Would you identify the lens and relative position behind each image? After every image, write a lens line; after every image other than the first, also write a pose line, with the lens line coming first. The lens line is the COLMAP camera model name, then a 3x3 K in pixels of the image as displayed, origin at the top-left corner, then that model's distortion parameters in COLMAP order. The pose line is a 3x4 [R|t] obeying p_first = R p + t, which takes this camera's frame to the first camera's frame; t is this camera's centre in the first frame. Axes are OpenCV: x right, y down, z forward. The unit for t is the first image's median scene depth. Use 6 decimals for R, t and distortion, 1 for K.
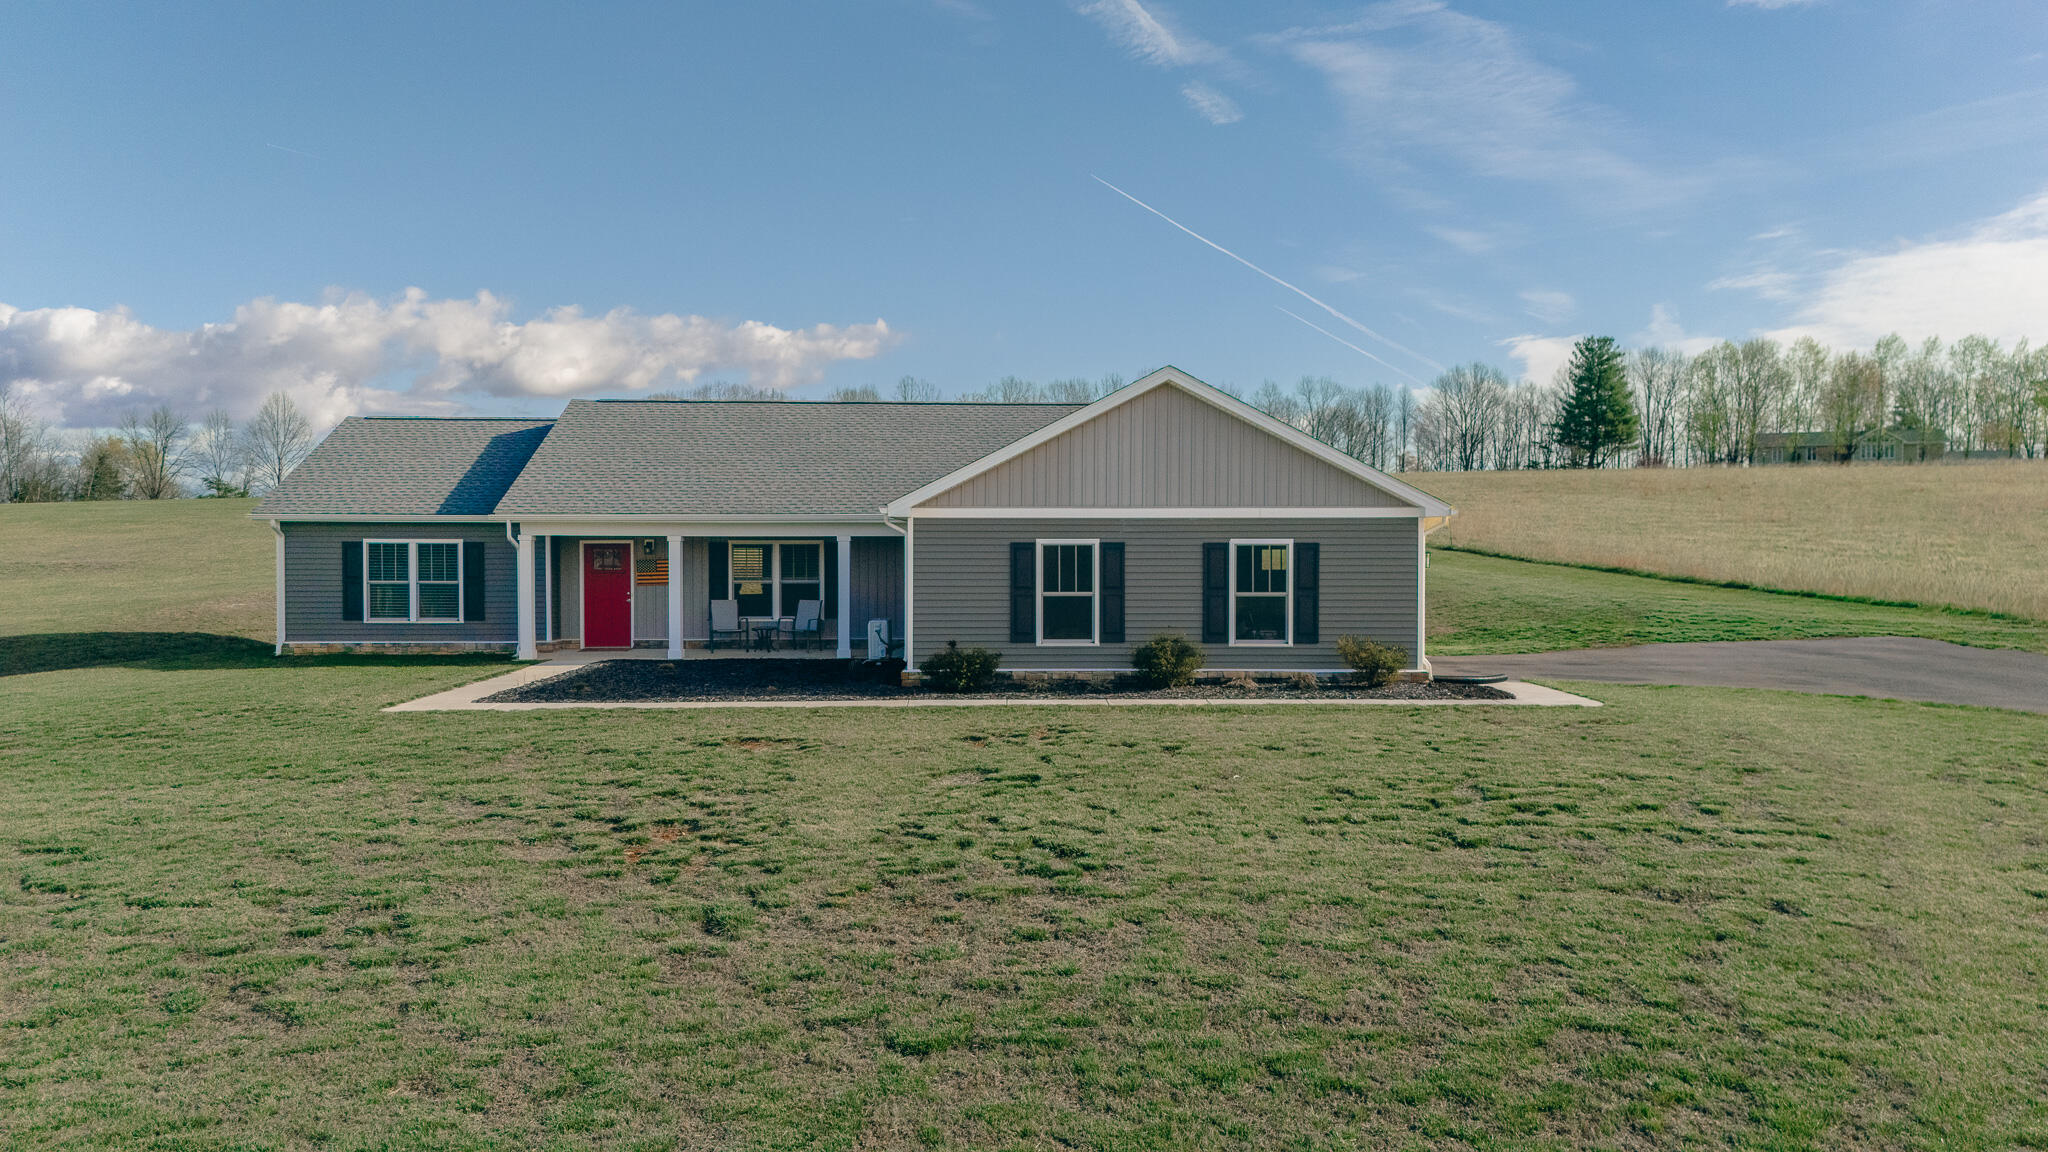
lens RADIAL K [[1481.9, 0, 1026.3], [0, 1481.9, 635.6], [0, 0, 1]] dist [0.043870, -0.035707]
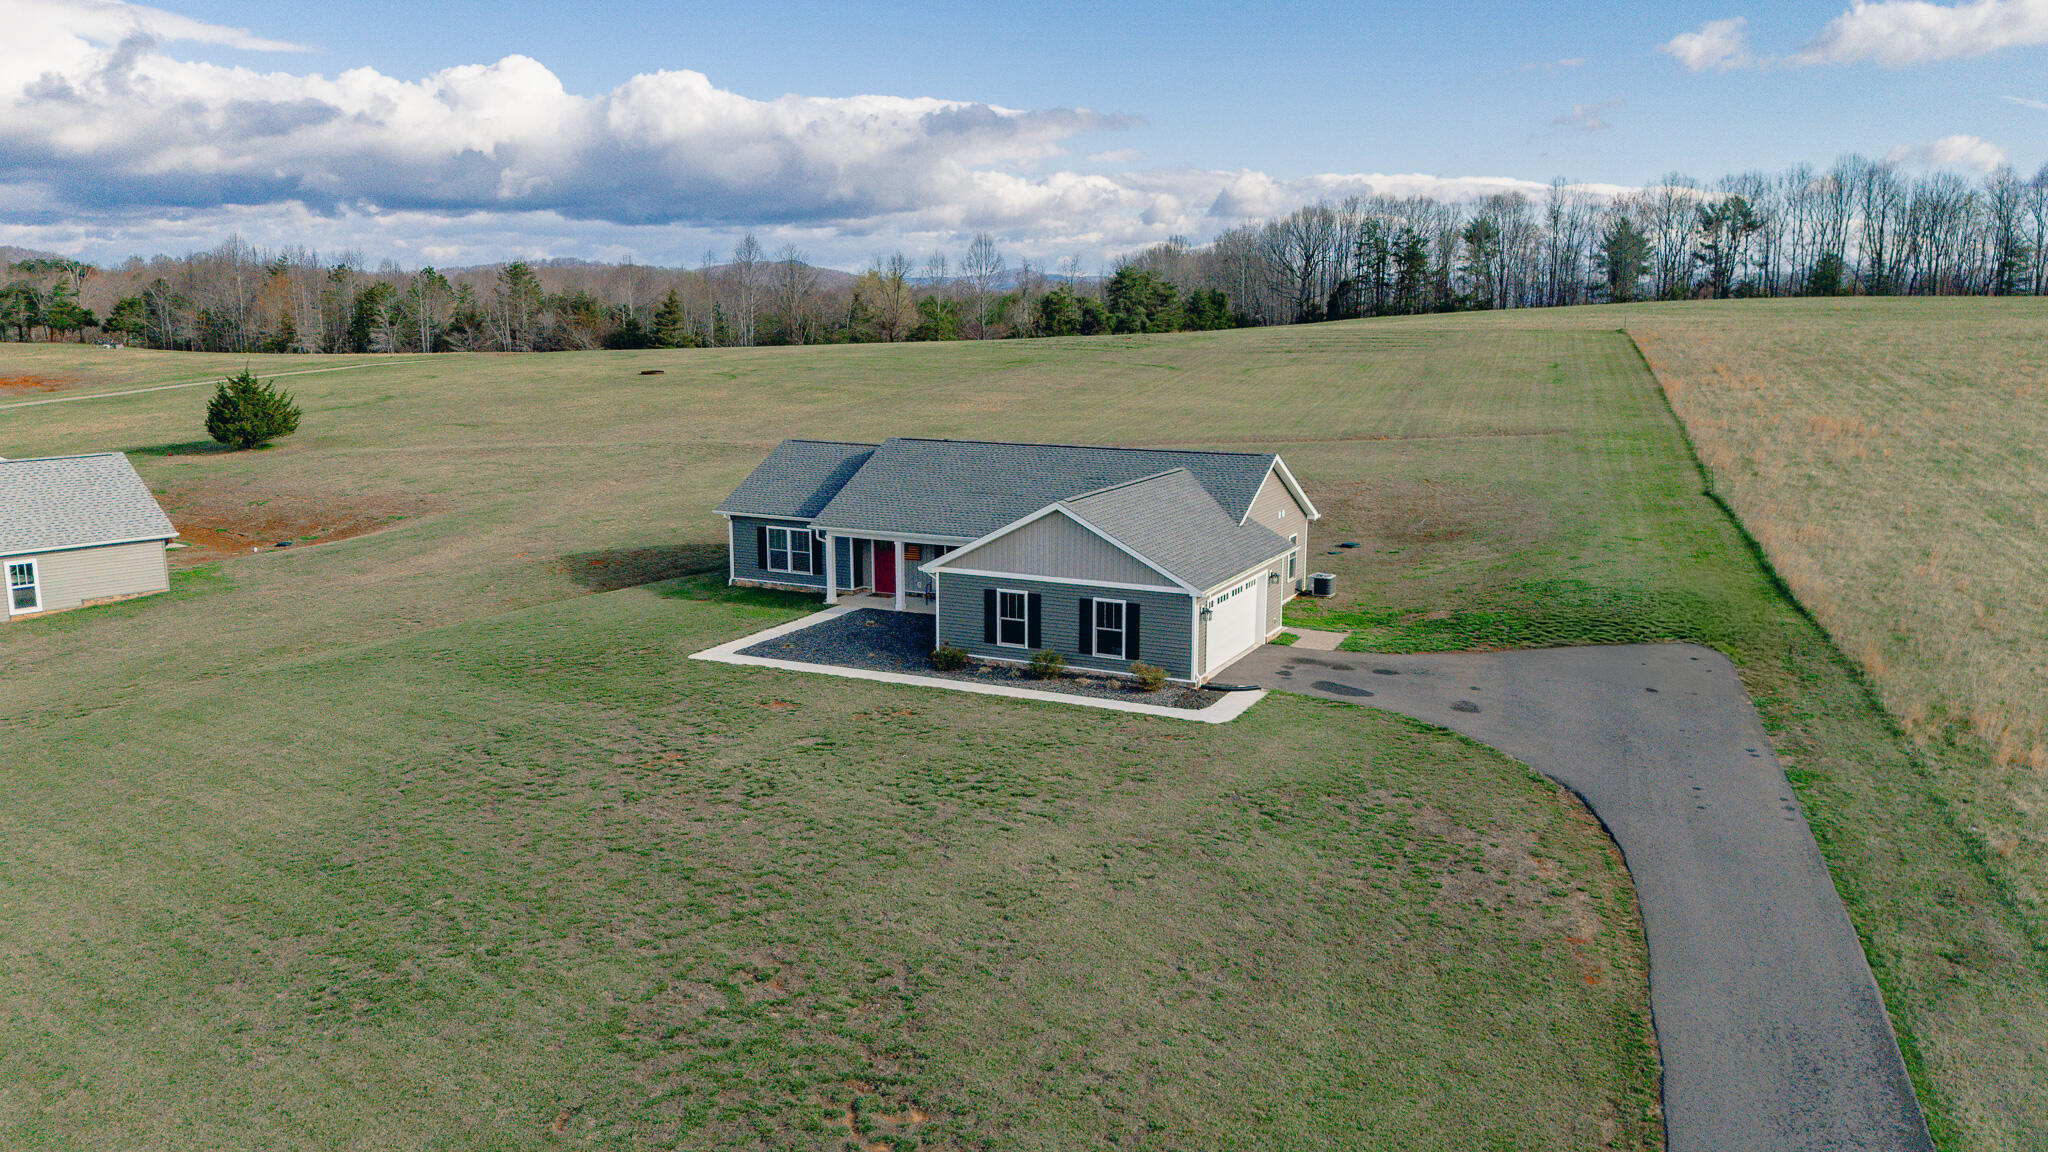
lens RADIAL K [[1481.9, 0, 1029.4], [0, 1481.9, 570.8], [0, 0, 1]] dist [0.043870, -0.035707]
pose [[0.886125, 0.077680, -0.456890, 0.706316], [-0.024092, 0.992241, 0.121975, -0.250309], [0.462820, -0.097078, 0.881121, -0.480503]]
